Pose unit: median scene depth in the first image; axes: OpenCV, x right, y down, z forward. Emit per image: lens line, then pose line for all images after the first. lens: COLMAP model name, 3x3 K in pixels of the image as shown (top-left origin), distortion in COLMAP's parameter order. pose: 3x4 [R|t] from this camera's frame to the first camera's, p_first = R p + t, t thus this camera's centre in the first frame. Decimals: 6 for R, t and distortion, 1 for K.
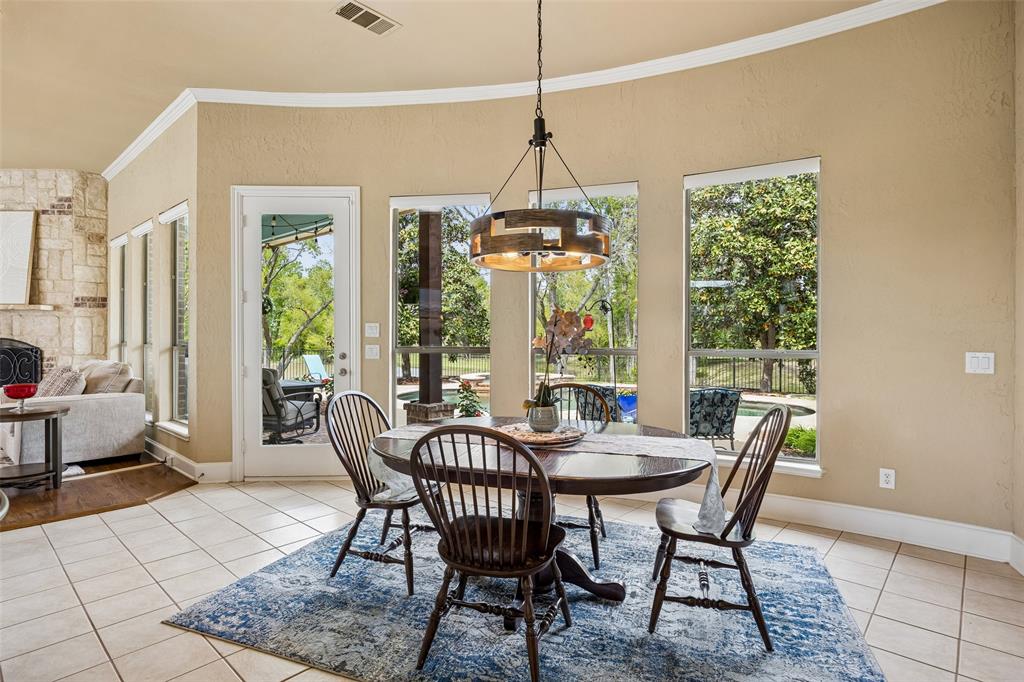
lens RADIAL K [[524.2, 0, 512.0], [0, 524.2, 341.0], [0, 0, 1]] dist [-0.016203, -0.000695]
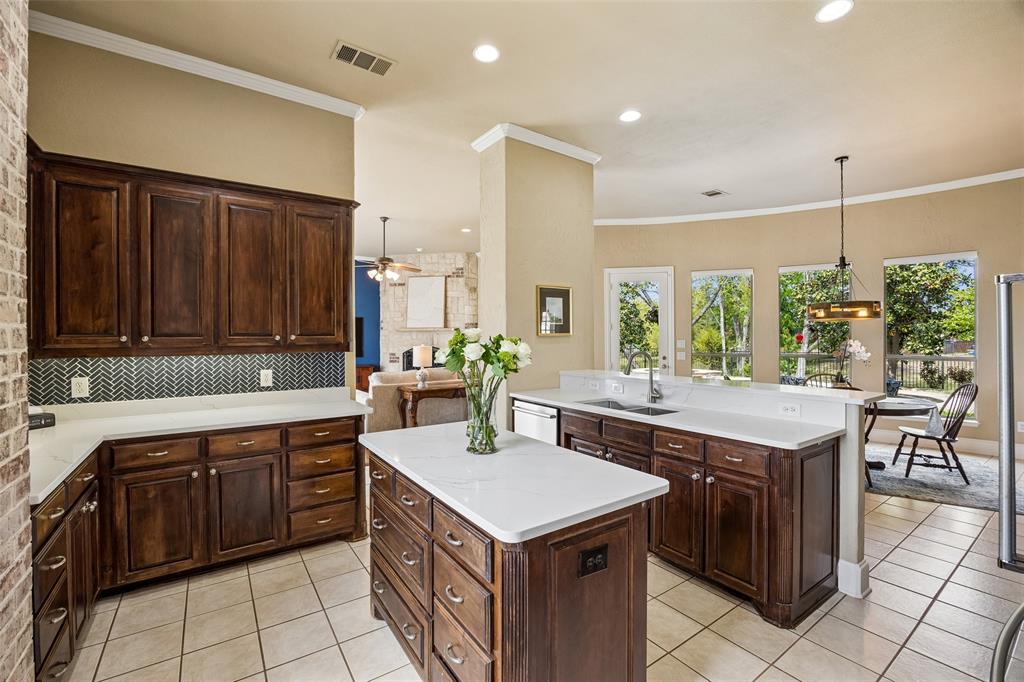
lens RADIAL K [[442.5, 0, 516.0], [0, 442.5, 335.3], [0, 0, 1]] dist [-0.013067, -0.000485]
pose [[0.975663, -0.005565, -0.219205, -0.341196], [0.001401, 0.999816, -0.019150, -0.015257], [0.219271, 0.018377, 0.975491, -0.443677]]
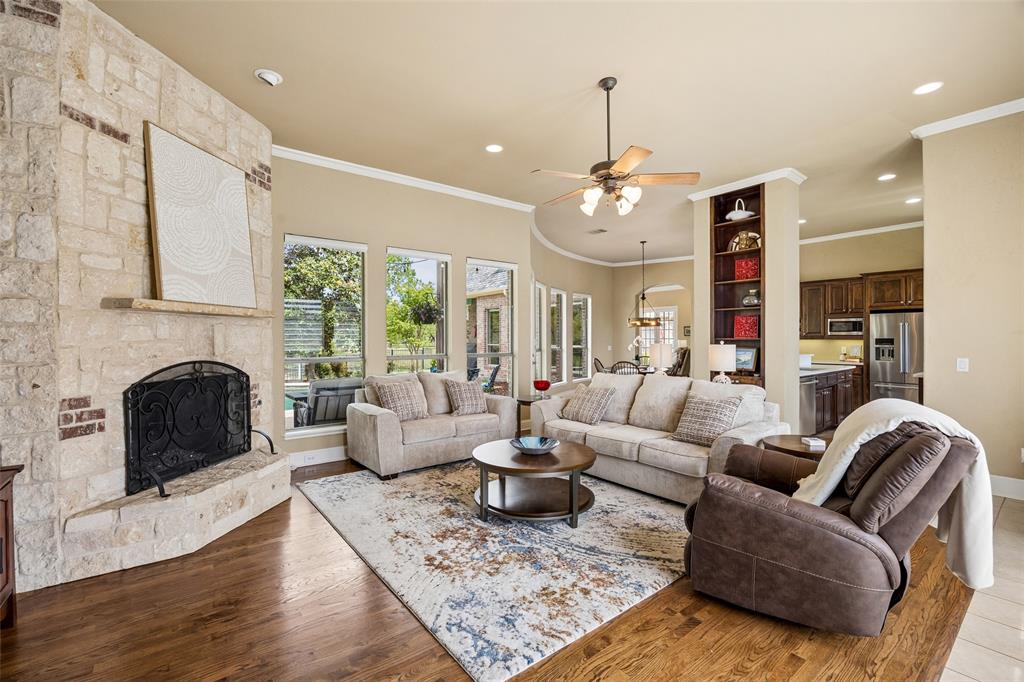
lens RADIAL K [[442.5, 0, 516.0], [0, 442.5, 335.3], [0, 0, 1]] dist [-0.013067, -0.000485]
pose [[0.155775, 0.008014, 0.987760, -1.425379], [0.004771, 0.999949, -0.008866, -0.028607], [-0.987781, 0.006094, 0.155729, 0.552258]]
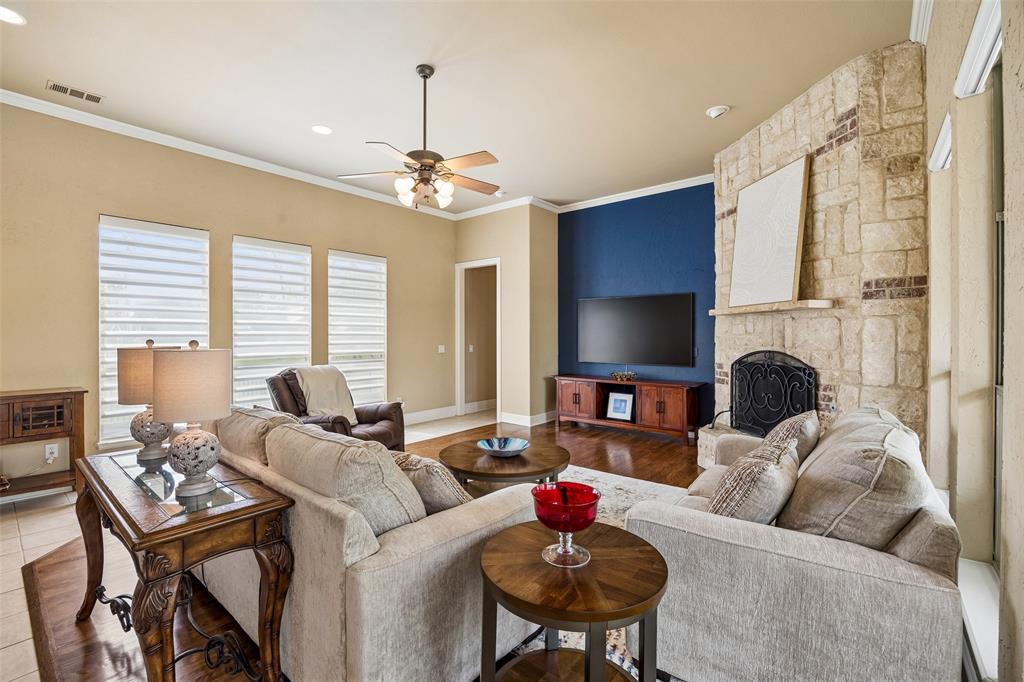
lens RADIAL K [[442.5, 0, 516.0], [0, 442.5, 335.3], [0, 0, 1]] dist [-0.013067, -0.000485]
pose [[0.049696, -0.001641, -0.998763, -0.392579], [-0.004652, 0.999987, -0.001874, -0.024456], [0.998754, 0.004739, 0.049688, 0.605388]]
